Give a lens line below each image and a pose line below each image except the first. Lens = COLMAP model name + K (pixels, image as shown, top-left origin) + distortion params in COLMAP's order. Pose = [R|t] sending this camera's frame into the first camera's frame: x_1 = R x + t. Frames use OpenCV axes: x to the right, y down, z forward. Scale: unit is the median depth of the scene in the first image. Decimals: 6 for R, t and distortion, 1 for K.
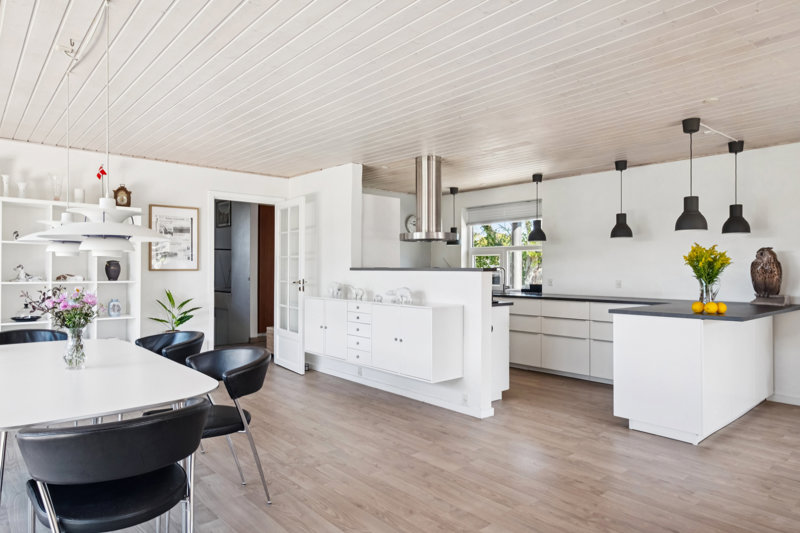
lens RADIAL K [[498.4, 0, 400.0], [0, 498.4, 266.5], [0, 0, 1]] dist [0.004164, 0.004183]
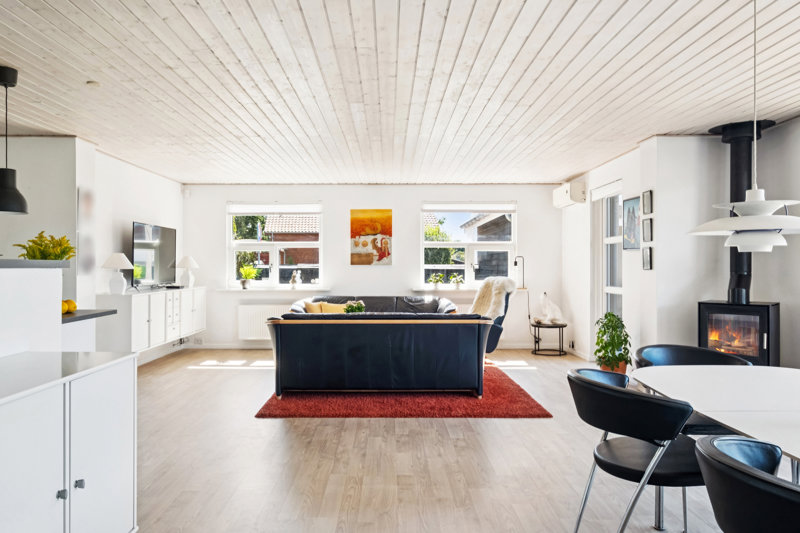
lens RADIAL K [[548.7, 0, 400.0], [0, 548.7, 266.5], [0, 0, 1]] dist [-0.001200, -0.000609]
pose [[-0.763115, -0.003578, 0.646253, -0.332072], [-0.007274, 0.999969, -0.003052, 0.009047], [-0.646222, -0.007030, -0.763117, 0.990888]]
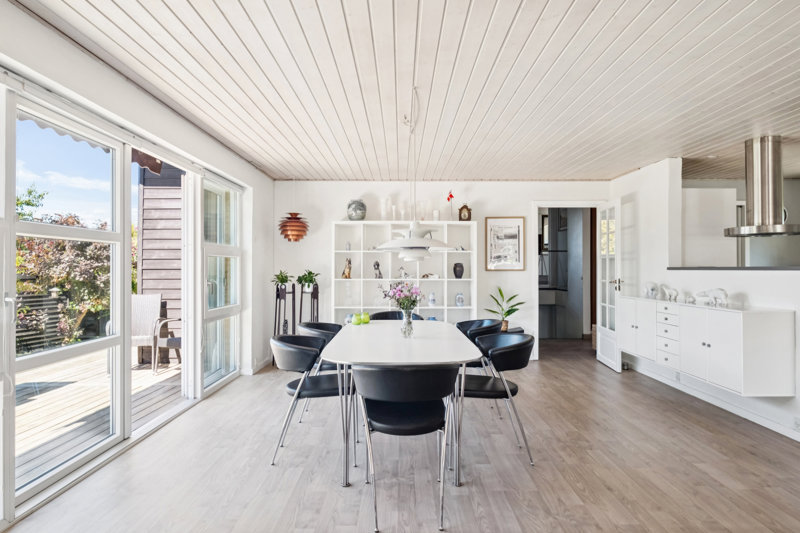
lens RADIAL K [[484.9, 0, 400.0], [0, 484.9, 266.5], [0, 0, 1]] dist [-0.004162, -0.003655]
pose [[0.748209, -0.008104, -0.663413, 0.146787], [0.007895, 0.999963, -0.003311, -0.000095], [0.663416, -0.002760, 0.748246, -0.042563]]
